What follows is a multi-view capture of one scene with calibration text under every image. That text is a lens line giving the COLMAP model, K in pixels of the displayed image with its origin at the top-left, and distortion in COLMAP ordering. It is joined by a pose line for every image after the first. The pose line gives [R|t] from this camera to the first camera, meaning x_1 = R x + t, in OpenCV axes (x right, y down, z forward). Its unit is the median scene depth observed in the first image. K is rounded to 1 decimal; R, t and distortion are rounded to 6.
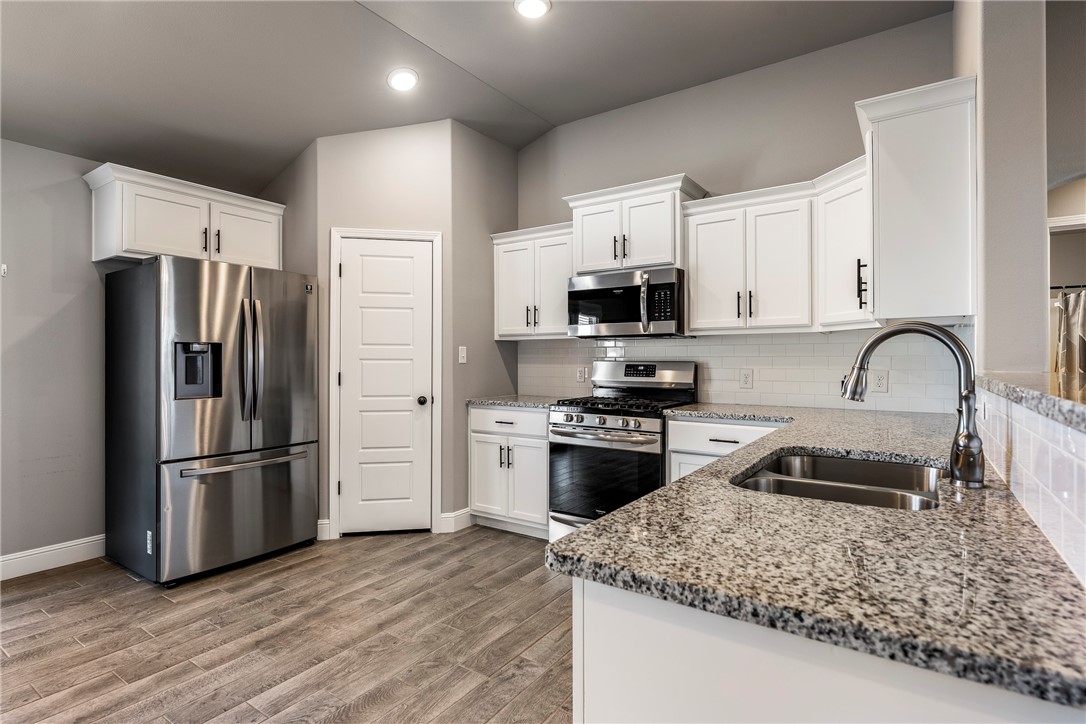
lens RADIAL K [[544.3, 0, 521.4], [0, 544.3, 356.8], [0, 0, 1]] dist [0.004684, -0.000430]
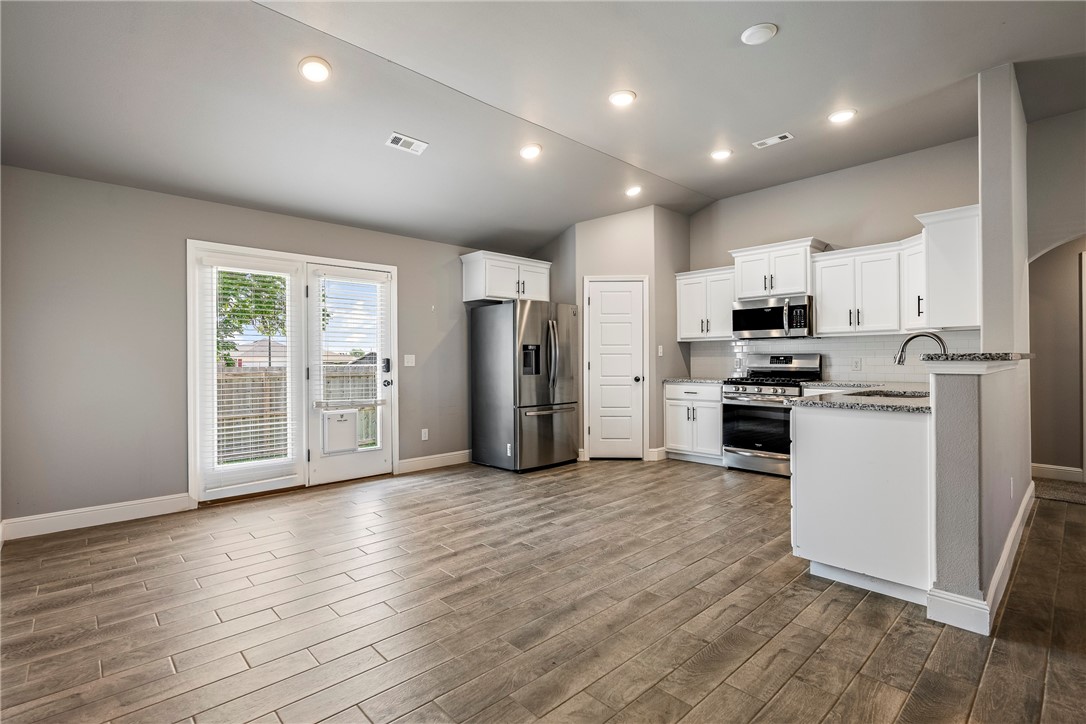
lens RADIAL K [[498.2, 0, 533.7], [0, 498.2, 358.7], [0, 0, 1]] dist [-0.002344, 0.000787]
pose [[0.980311, -0.005766, -0.197376, -0.209517], [0.006408, 0.999976, 0.002611, 0.014797], [0.197356, -0.003825, 0.980324, -0.574226]]
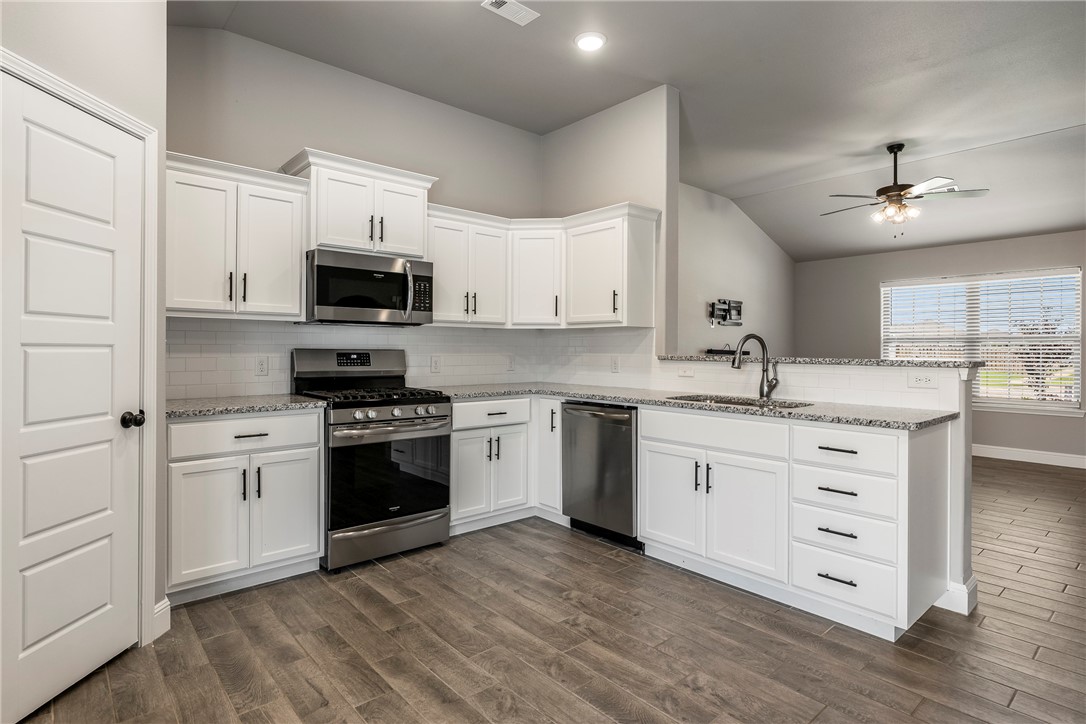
lens RADIAL K [[544.3, 0, 549.7], [0, 544.3, 347.3], [0, 0, 1]] dist [0.004684, -0.000430]
pose [[0.244128, 0.003414, 0.969737, -0.673750], [-0.010746, 0.999942, -0.000815, 0.002003], [-0.969683, -0.010222, 0.244151, 0.481410]]
